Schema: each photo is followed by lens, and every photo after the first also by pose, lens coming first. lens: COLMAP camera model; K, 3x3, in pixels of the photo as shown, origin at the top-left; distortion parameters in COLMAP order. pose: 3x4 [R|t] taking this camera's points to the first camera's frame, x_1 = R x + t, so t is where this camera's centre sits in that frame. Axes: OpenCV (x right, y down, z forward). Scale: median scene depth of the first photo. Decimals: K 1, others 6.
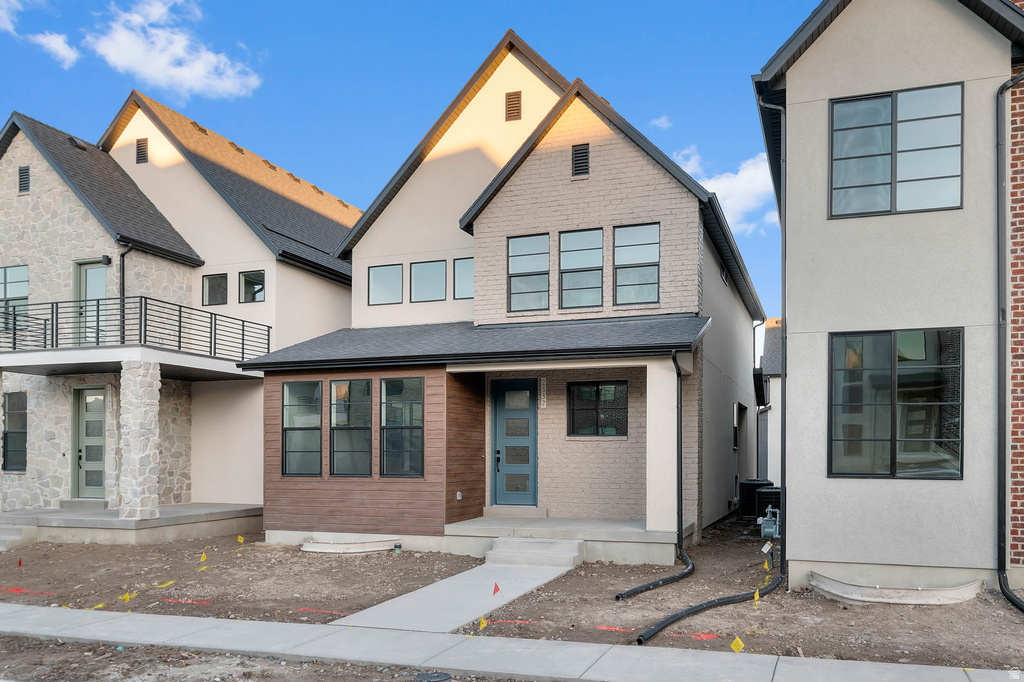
lens RADIAL K [[791.7, 0, 513.6], [0, 791.7, 284.1], [0, 0, 1]] dist [0.001369, 0.003900]
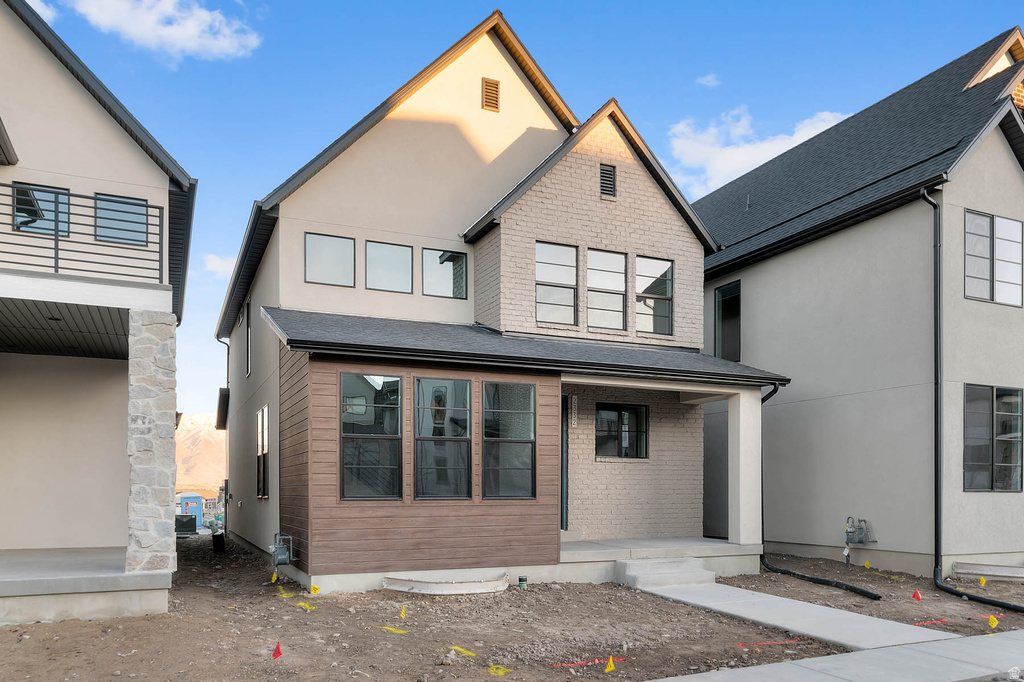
lens RADIAL K [[776.1, 0, 514.5], [0, 776.1, 348.0], [0, 0, 1]] dist [-0.004976, -0.004362]
pose [[0.712214, 0.125840, 0.690590, -0.705499], [-0.150034, 0.988355, -0.025367, 0.101110], [-0.685741, -0.085545, 0.722801, 0.397958]]
